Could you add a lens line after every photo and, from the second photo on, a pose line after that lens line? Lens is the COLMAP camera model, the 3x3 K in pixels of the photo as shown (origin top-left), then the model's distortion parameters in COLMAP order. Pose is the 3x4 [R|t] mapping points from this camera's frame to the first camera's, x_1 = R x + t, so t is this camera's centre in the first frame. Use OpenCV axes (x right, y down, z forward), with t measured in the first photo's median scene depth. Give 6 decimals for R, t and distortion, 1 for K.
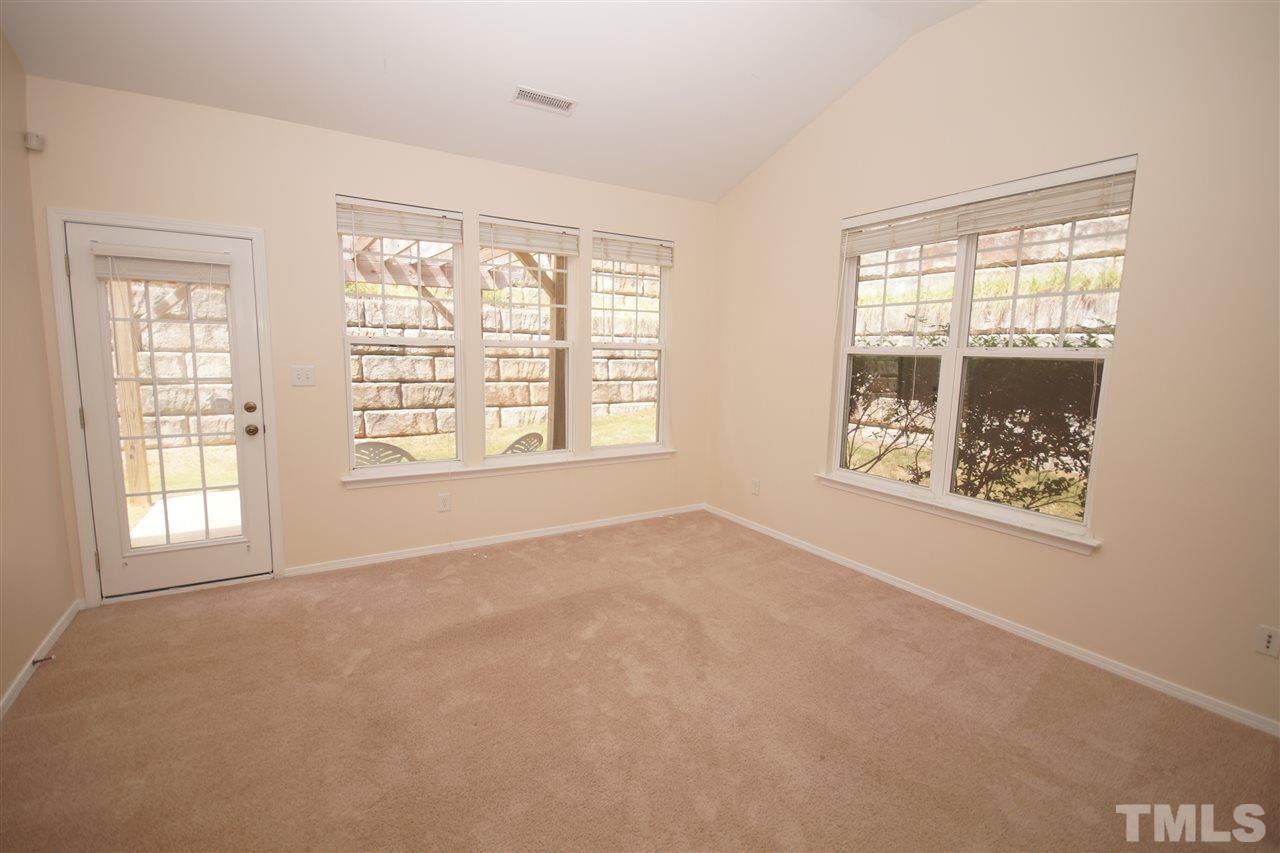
lens RADIAL K [[564.6, 0, 639.8], [0, 564.6, 426.7], [0, 0, 1]] dist [-0.008790, -0.000489]
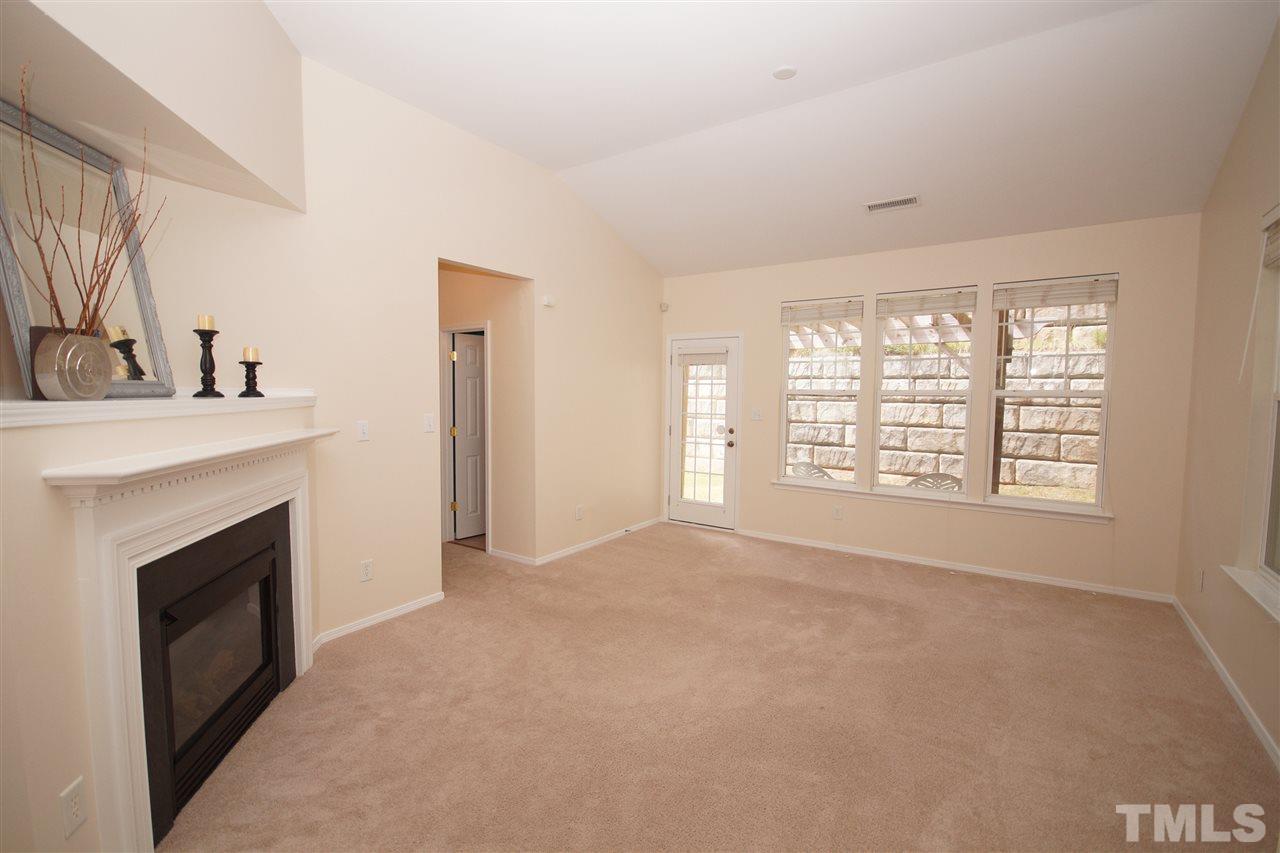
lens RADIAL K [[564.6, 0, 634.7], [0, 564.6, 426.0], [0, 0, 1]] dist [-0.008790, -0.000489]
pose [[0.411709, 0.039720, -0.910449, 0.539047], [-0.120834, 0.992608, -0.011338, 0.004701], [0.903269, 0.114681, 0.413466, -0.000345]]
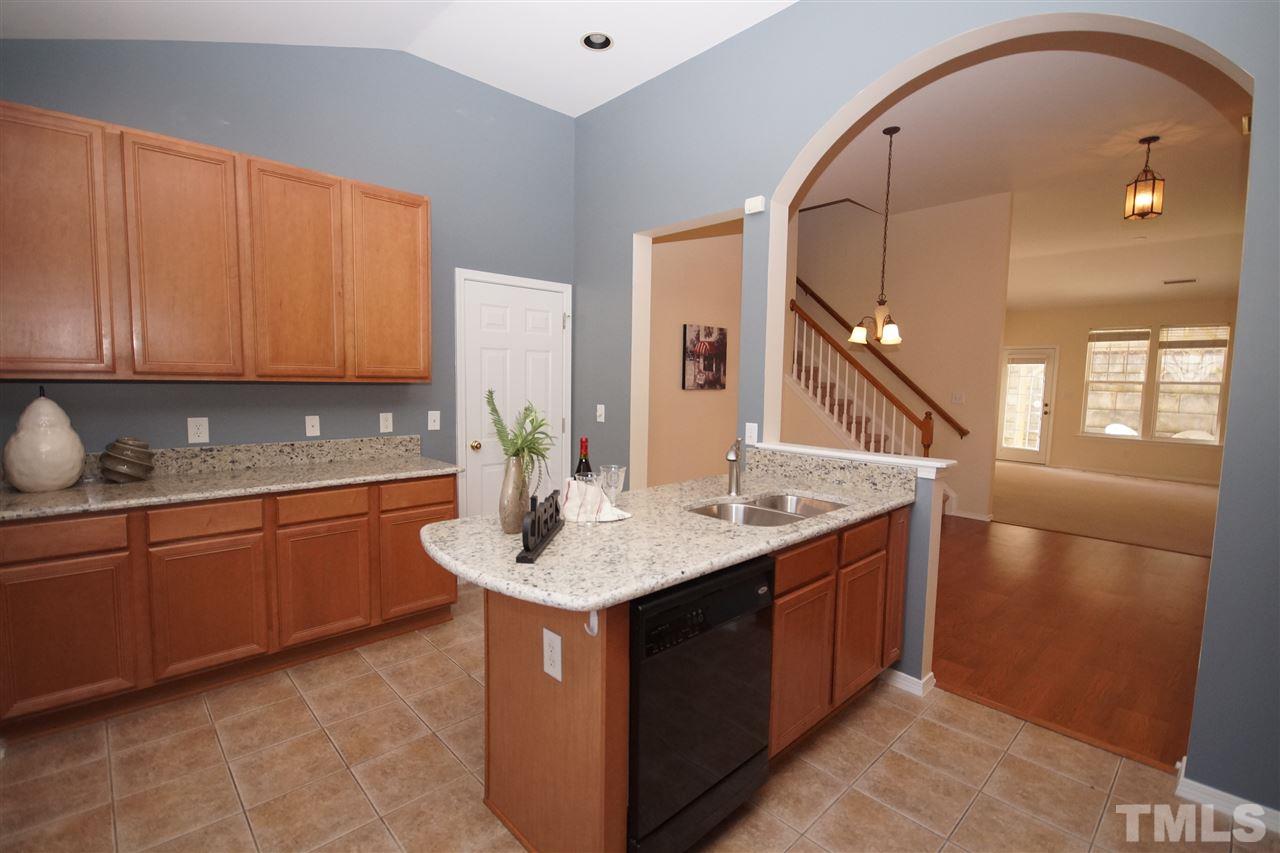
lens RADIAL K [[564.6, 0, 630.2], [0, 564.6, 427.8], [0, 0, 1]] dist [-0.008790, -0.000489]
pose [[0.183769, 0.063666, -0.980906, 1.215787], [-0.141347, 0.989241, 0.037726, 0.191771], [0.972754, 0.131715, 0.190790, -1.122521]]
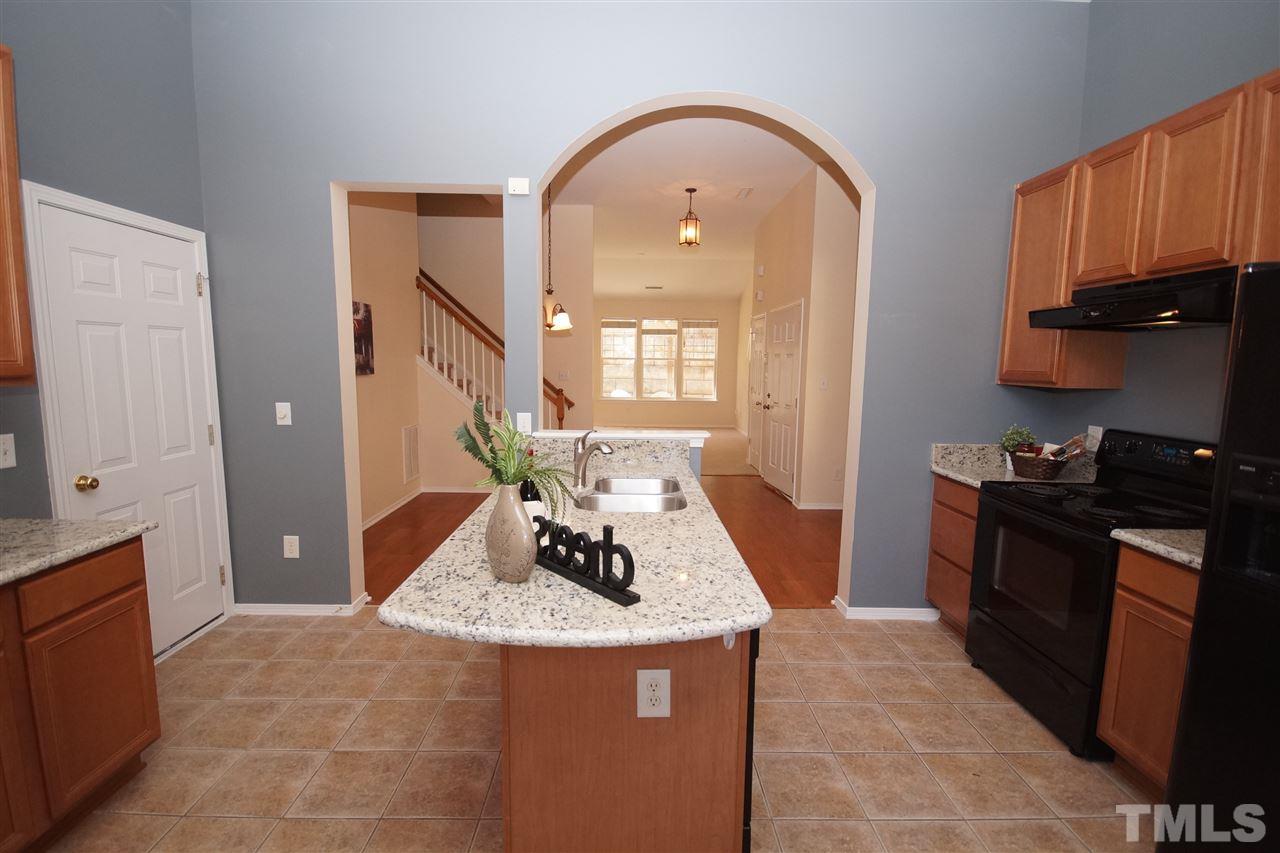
lens RADIAL K [[564.6, 0, 623.8], [0, 564.6, 426.3], [0, 0, 1]] dist [-0.008790, -0.000489]
pose [[0.846761, 0.047123, -0.529883, 1.042685], [-0.060231, 0.998156, -0.007482, 0.203696], [0.528553, 0.038250, 0.848038, -1.335690]]
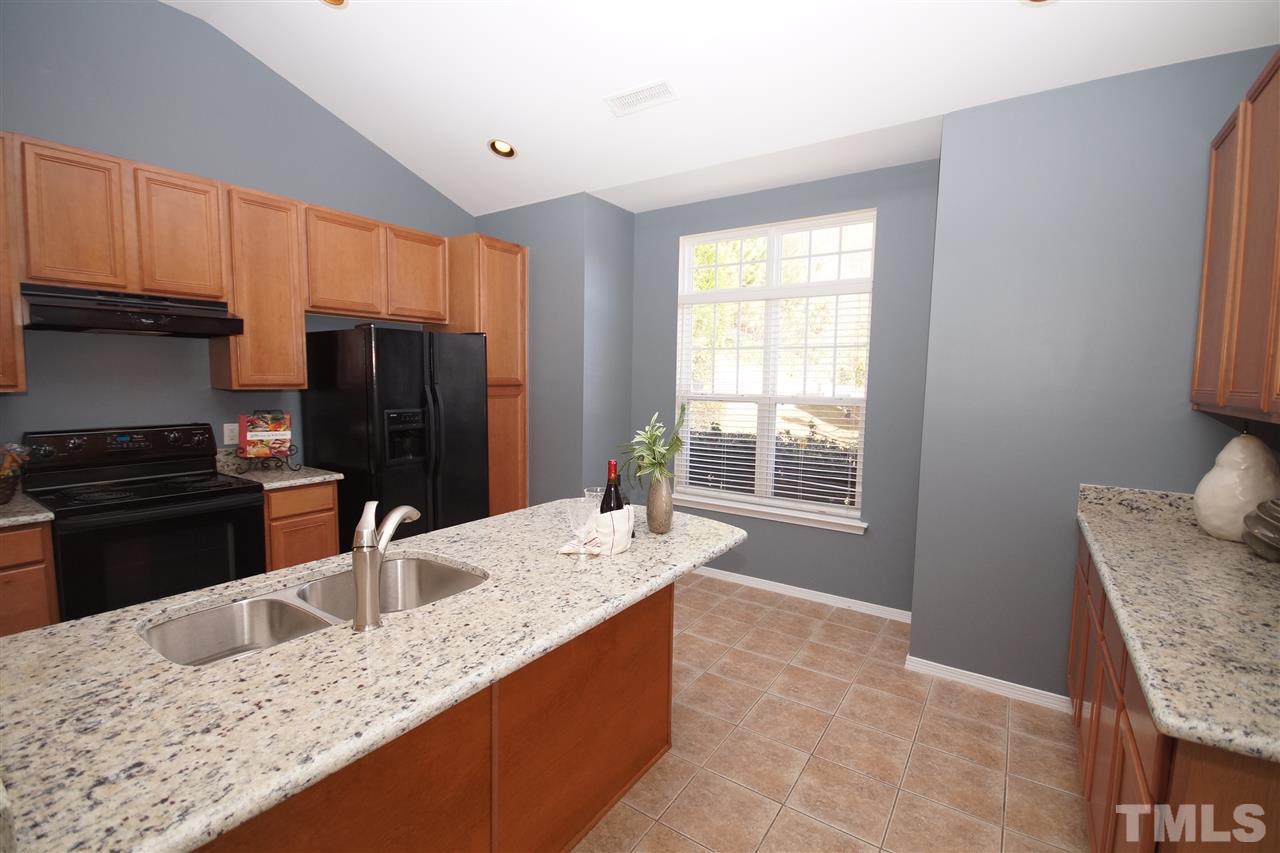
lens RADIAL K [[564.6, 0, 639.7], [0, 564.6, 423.5], [0, 0, 1]] dist [-0.008790, -0.000489]
pose [[-0.403963, -0.104216, 0.908819, 0.483837], [0.094004, 0.983500, 0.154564, 0.141621], [-0.909932, 0.147871, -0.387501, -0.956662]]
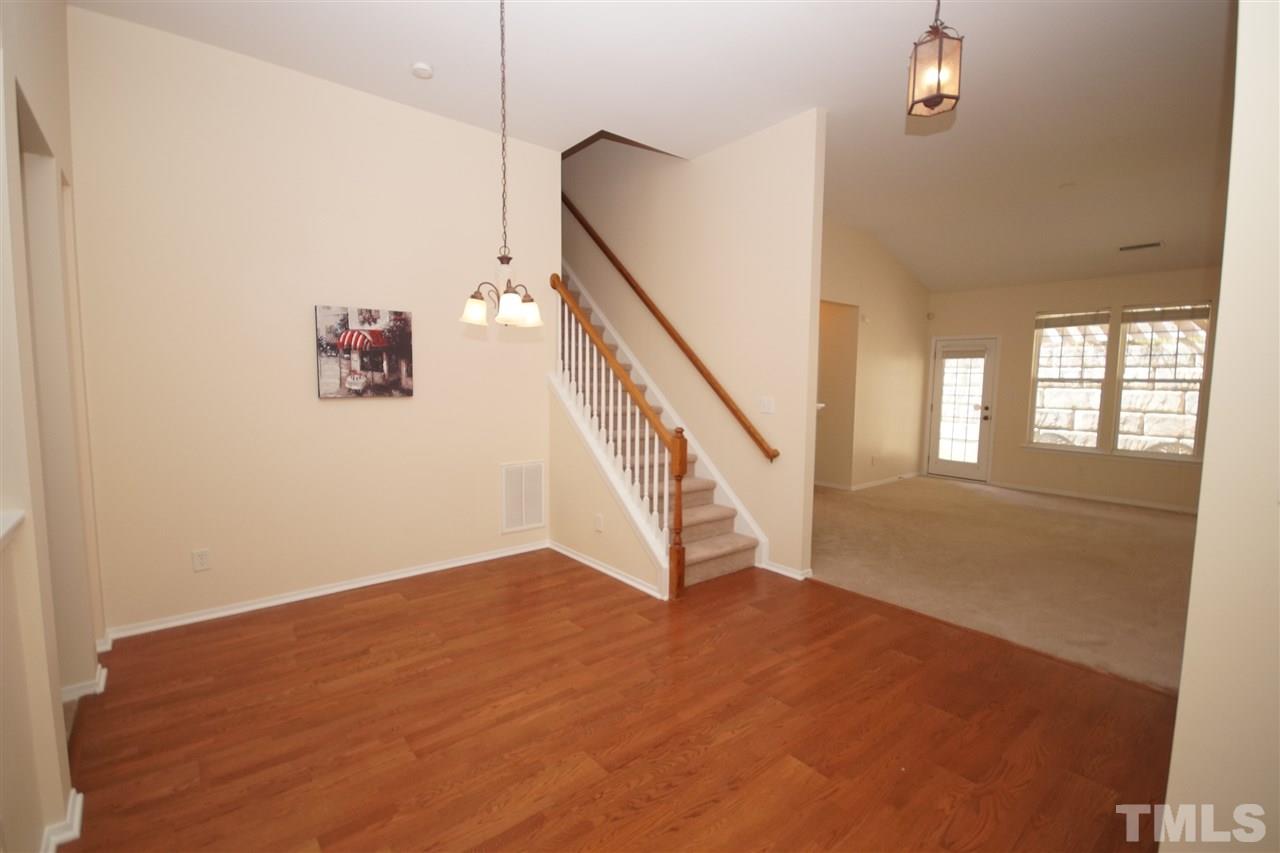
lens RADIAL K [[564.6, 0, 629.1], [0, 564.6, 433.4], [0, 0, 1]] dist [-0.008790, -0.000489]
pose [[0.132664, 0.073530, -0.988430, 0.990875], [-0.134940, 0.989299, 0.055484, 0.097947], [0.981932, 0.126018, 0.141167, -0.541087]]
